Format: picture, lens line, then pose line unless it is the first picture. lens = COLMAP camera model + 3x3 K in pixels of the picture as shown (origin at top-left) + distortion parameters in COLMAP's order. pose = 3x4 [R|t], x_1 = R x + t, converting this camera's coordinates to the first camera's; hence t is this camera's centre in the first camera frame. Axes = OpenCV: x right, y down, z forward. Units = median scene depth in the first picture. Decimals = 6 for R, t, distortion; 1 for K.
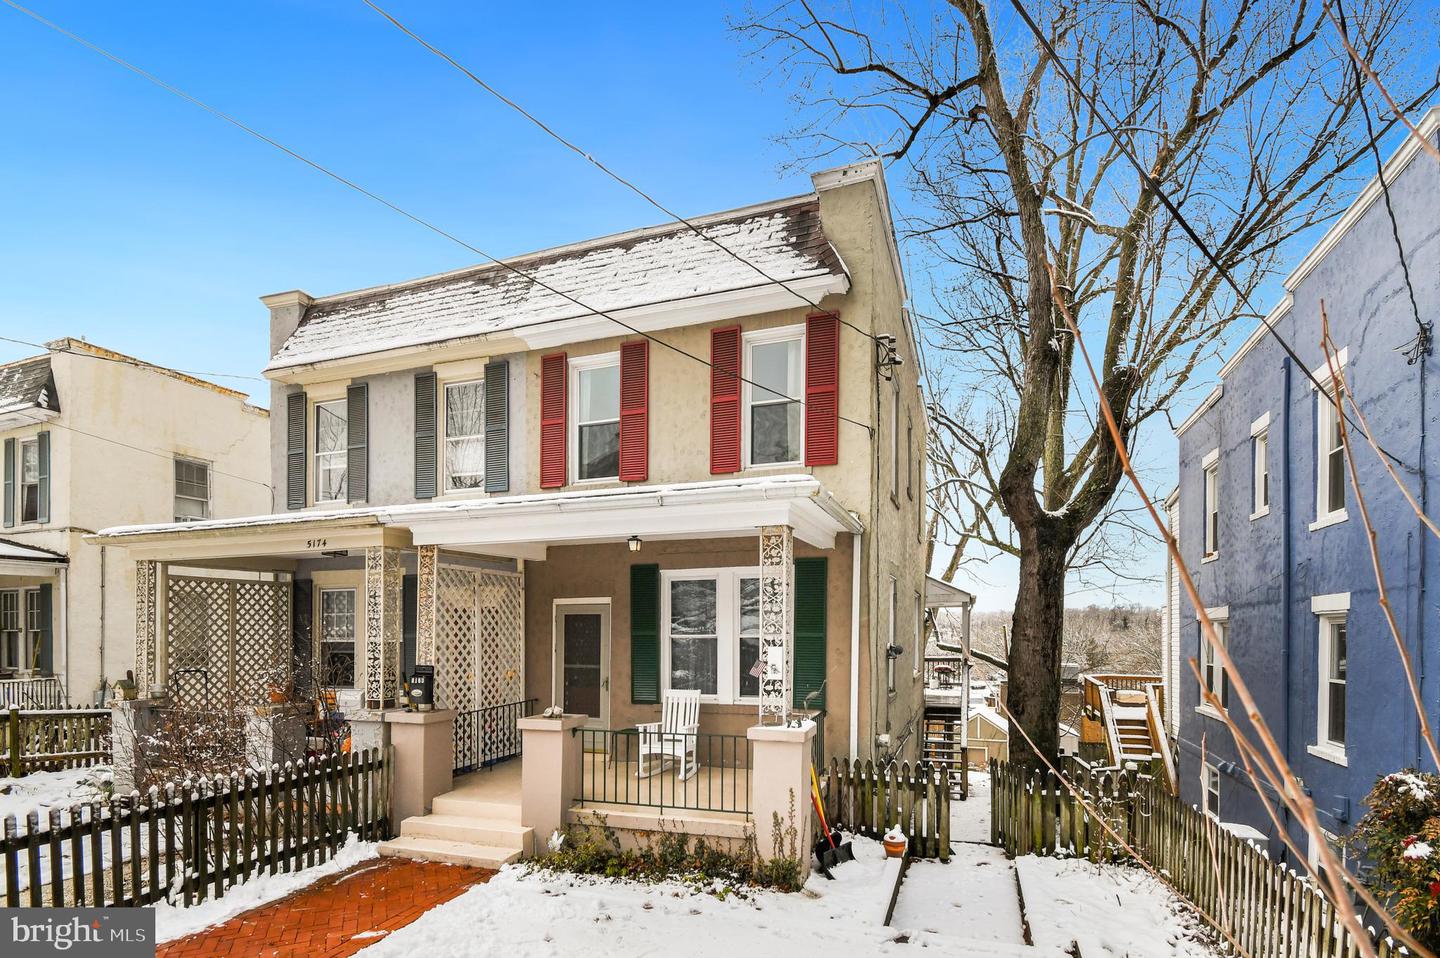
lens RADIAL K [[669.4, 0, 748.0], [0, 669.4, 591.7], [0, 0, 1]] dist [-0.003936, -0.000782]
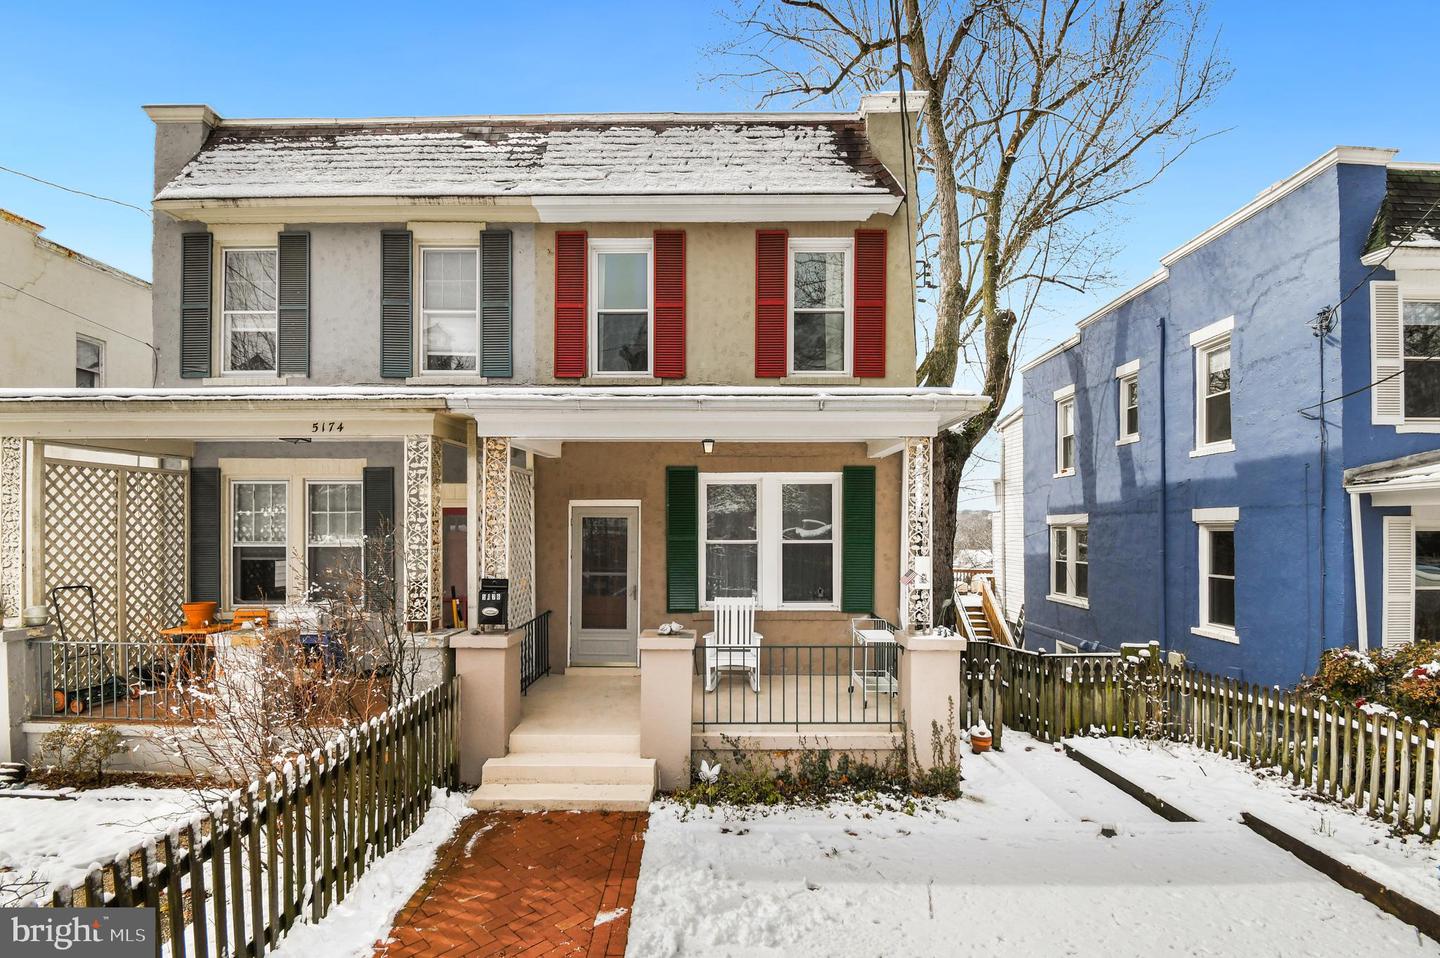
lens RADIAL K [[635.9, 0, 747.1], [0, 635.9, 491.2], [0, 0, 1]] dist [0.003617, -0.013642]
pose [[0.953357, 0.023710, 0.300911, -0.328095], [-0.023966, 0.999709, -0.002842, -0.004517], [-0.300891, -0.004502, 0.953648, 0.105483]]
